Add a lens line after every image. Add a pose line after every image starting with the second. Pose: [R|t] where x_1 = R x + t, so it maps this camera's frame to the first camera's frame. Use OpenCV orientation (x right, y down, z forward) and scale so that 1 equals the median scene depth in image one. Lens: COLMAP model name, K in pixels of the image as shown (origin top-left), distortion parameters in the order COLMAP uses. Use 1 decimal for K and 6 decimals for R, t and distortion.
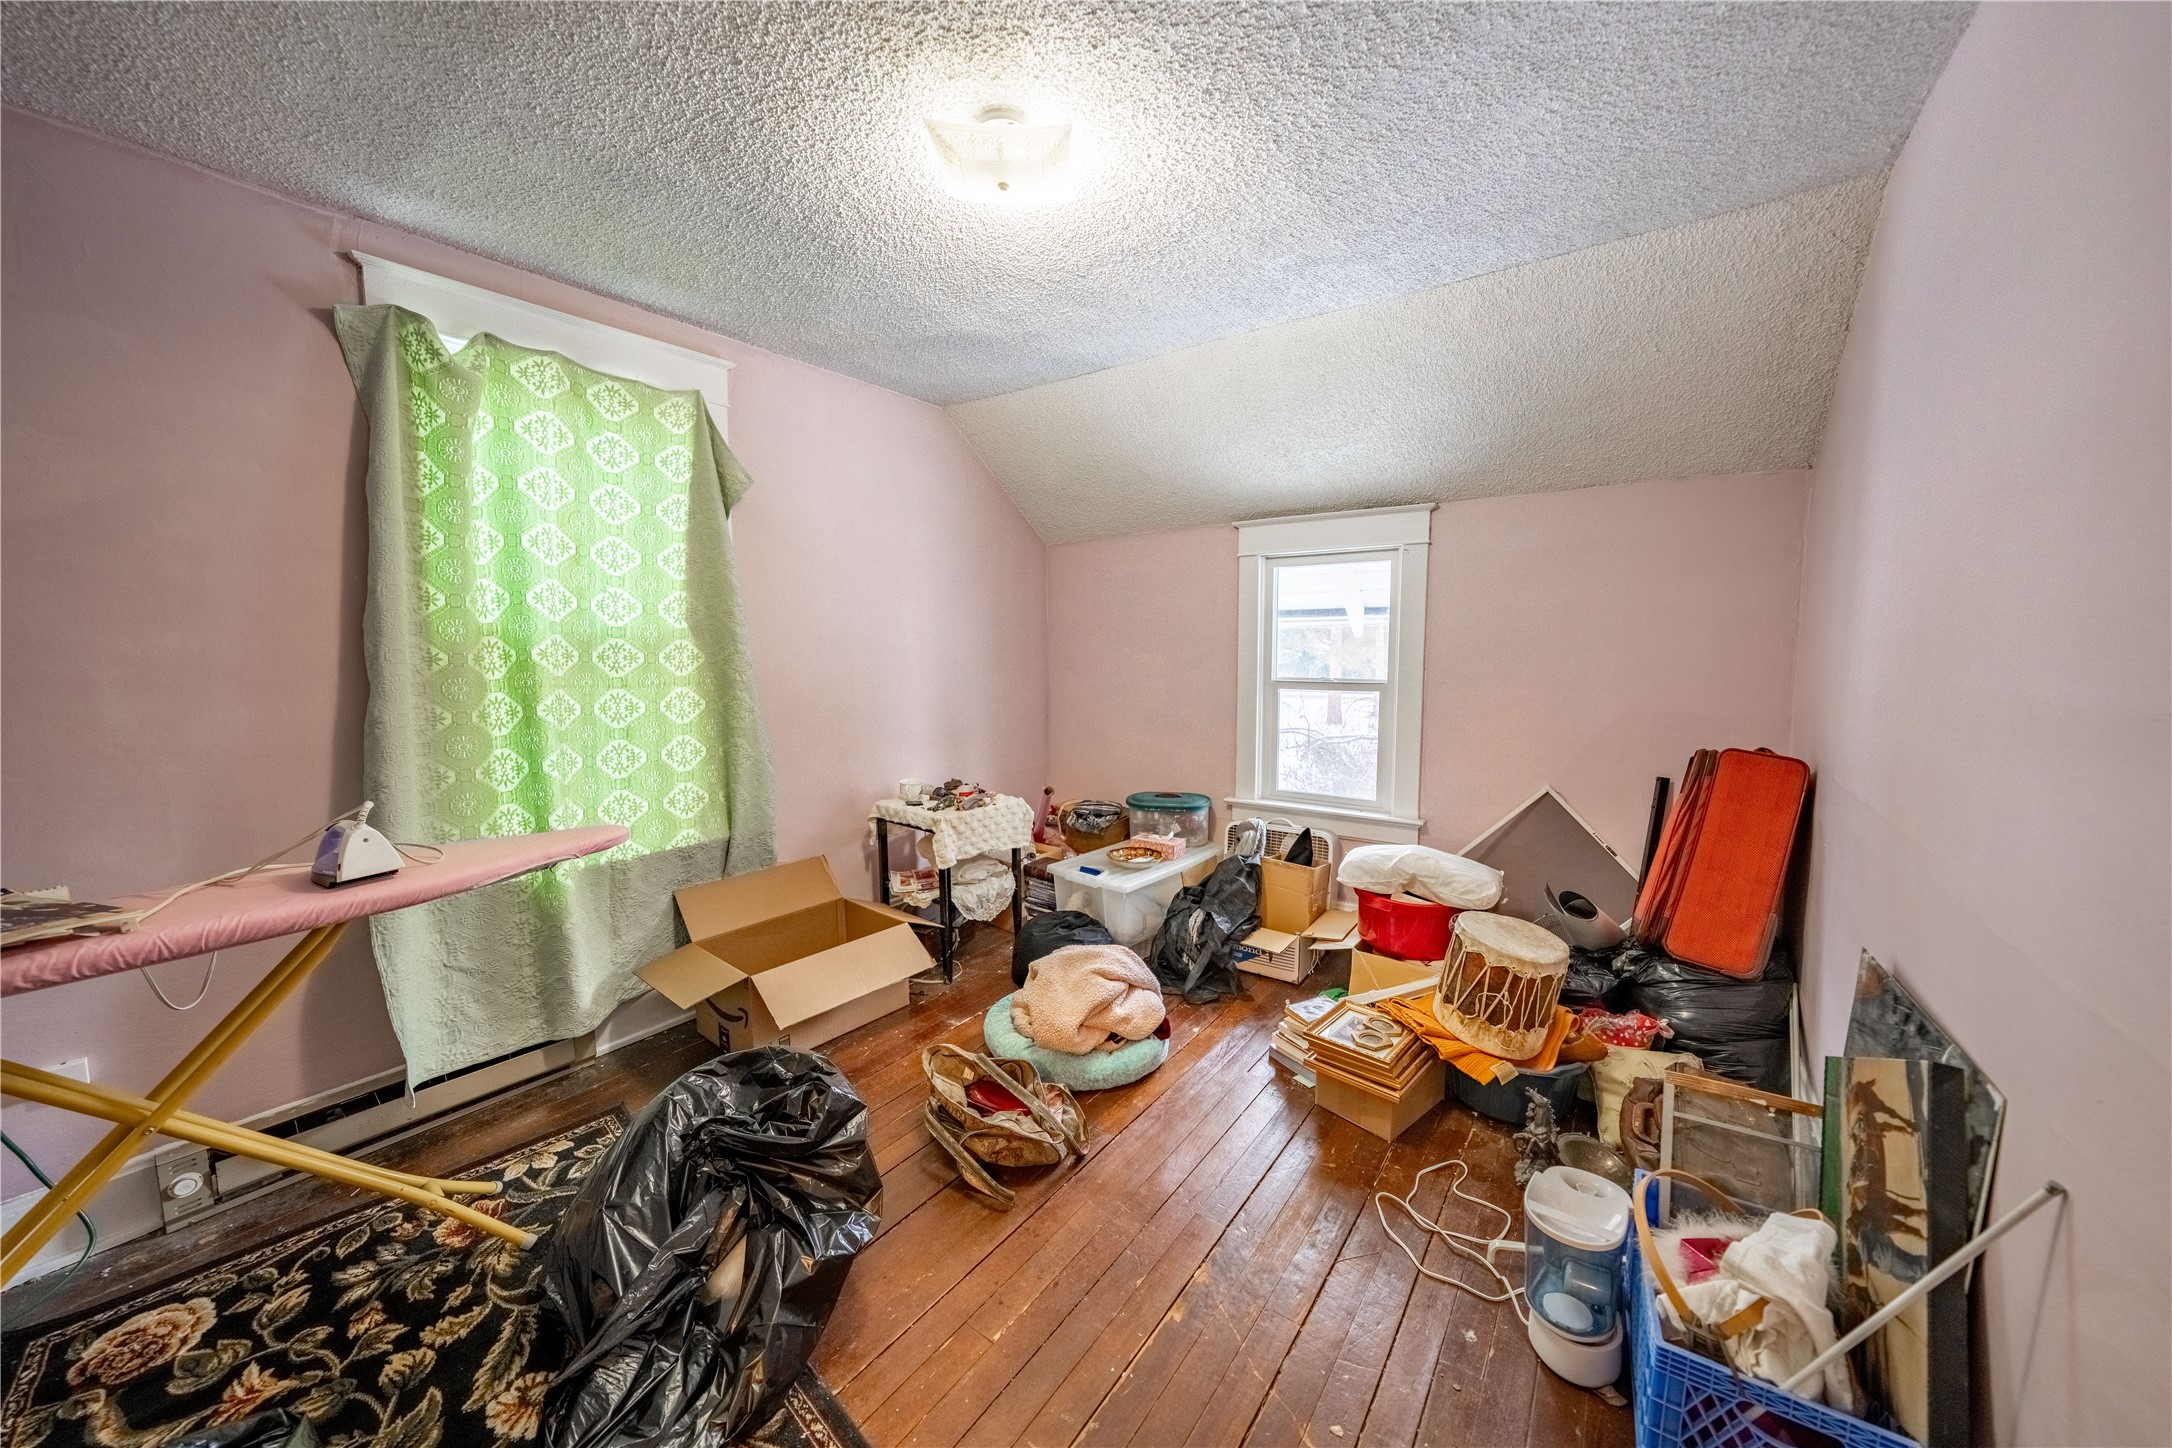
lens RADIAL K [[759.8, 0, 1082.8], [0, 759.8, 718.6], [0, 0, 1]] dist [-0.028330, 0.006179]
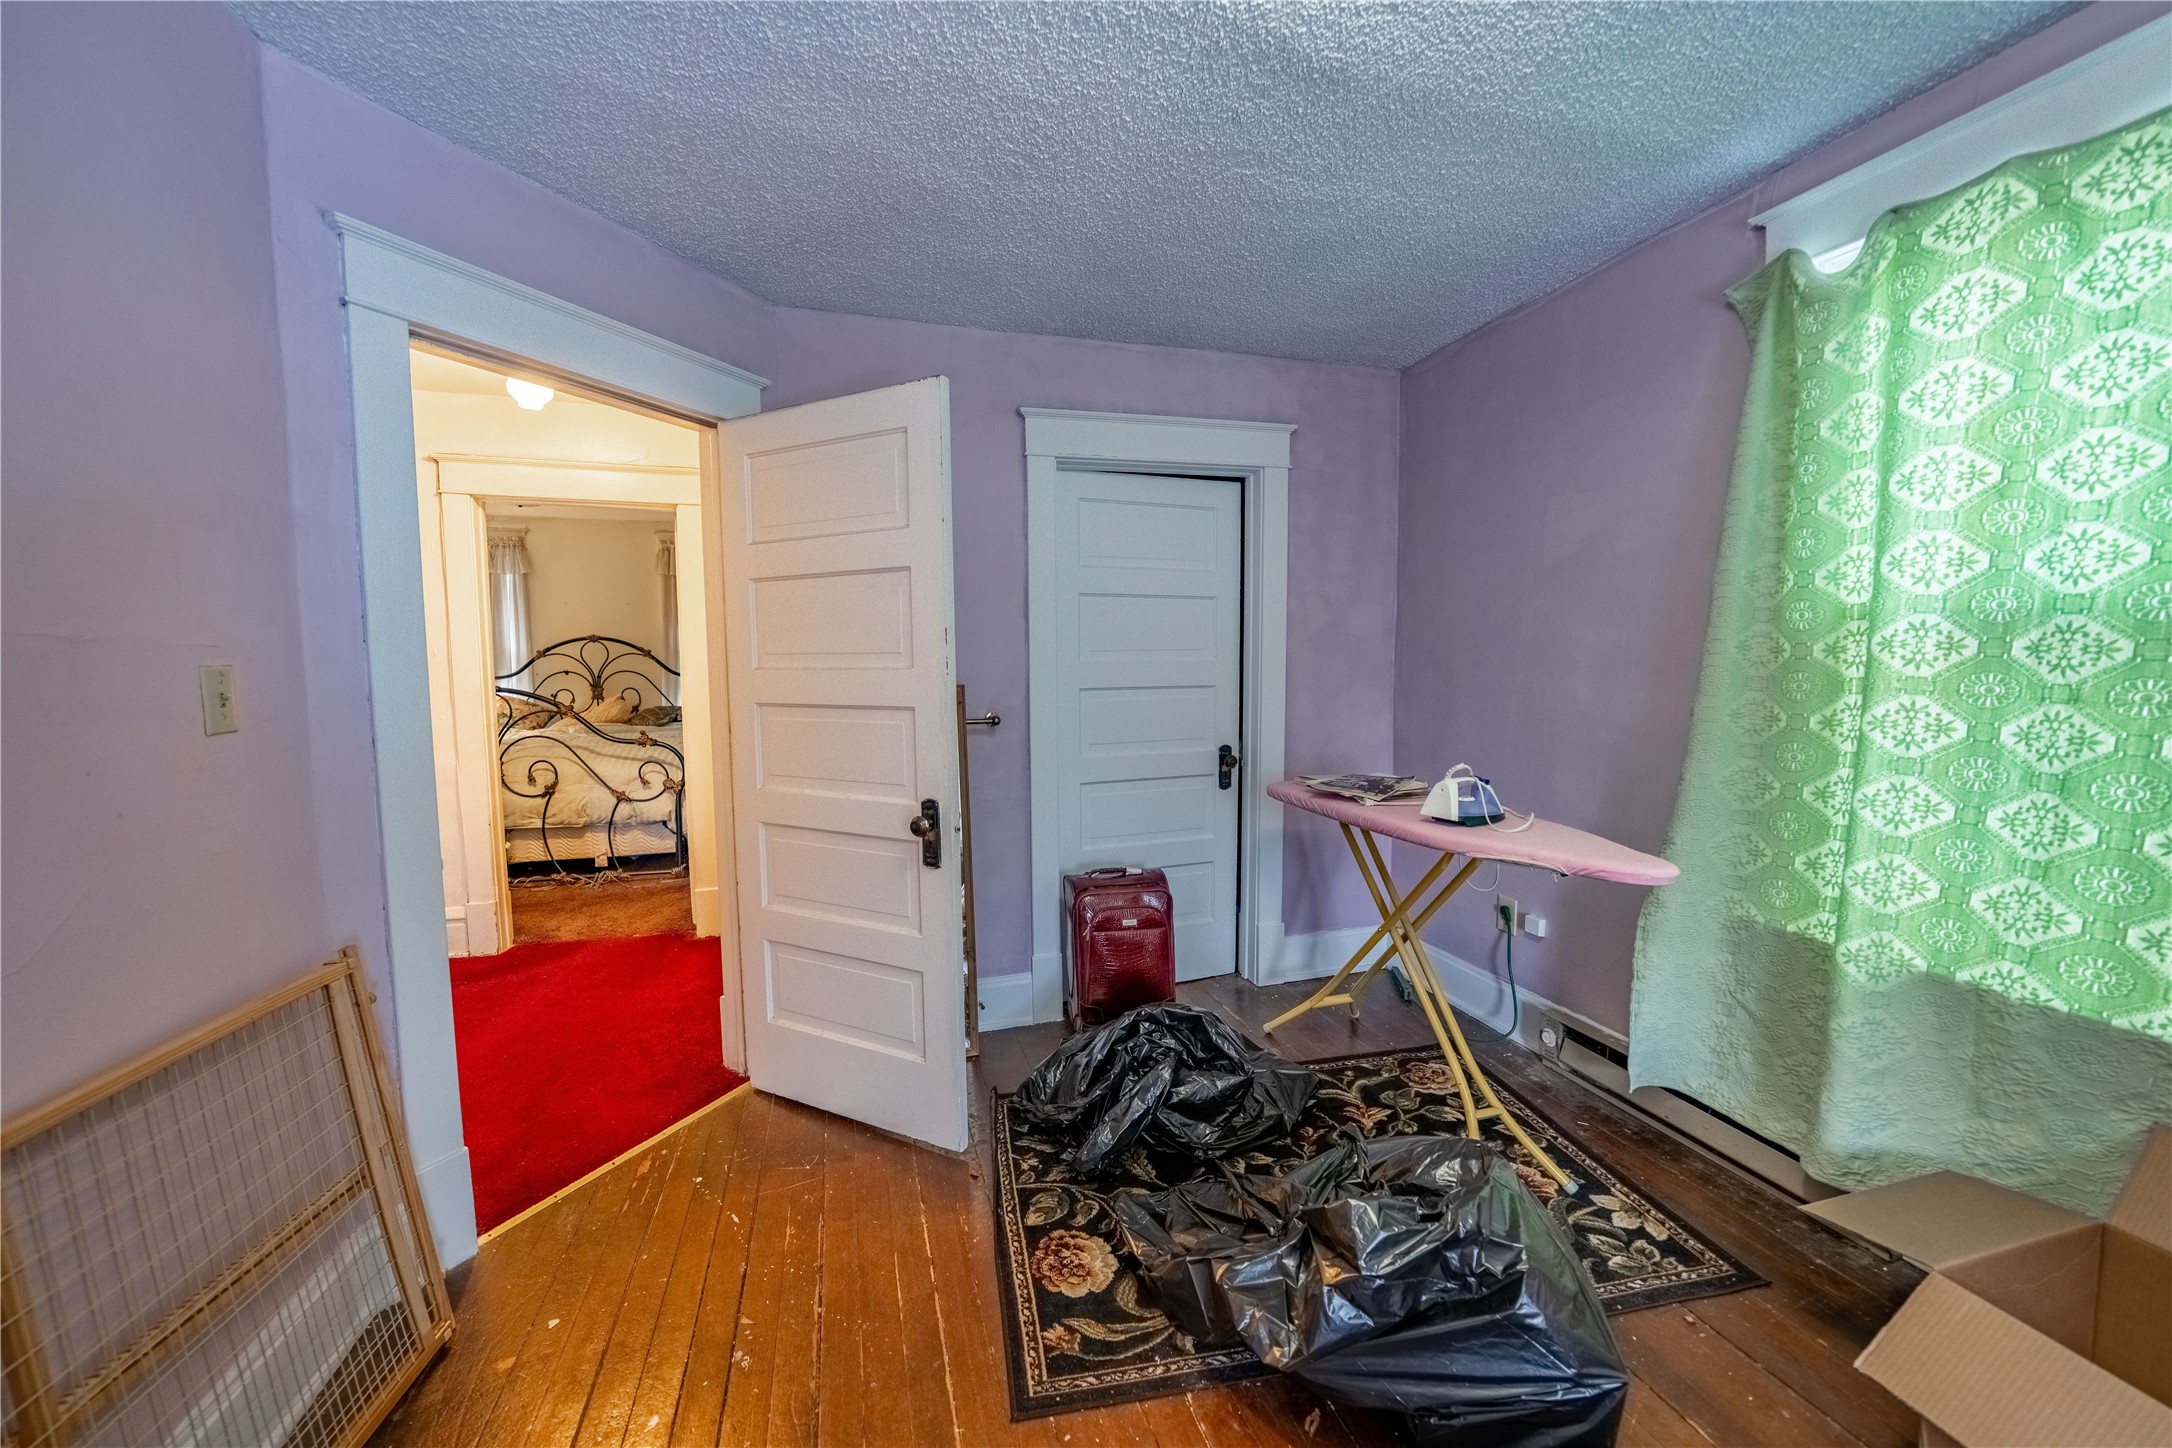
lens RADIAL K [[759.8, 0, 1082.8], [0, 759.8, 718.6], [0, 0, 1]] dist [-0.028330, 0.006179]
pose [[-0.580720, 0.072986, -0.810825, 0.282746], [-0.066069, 0.988463, 0.136296, -0.061676], [0.811418, 0.132720, -0.569198, 0.794286]]
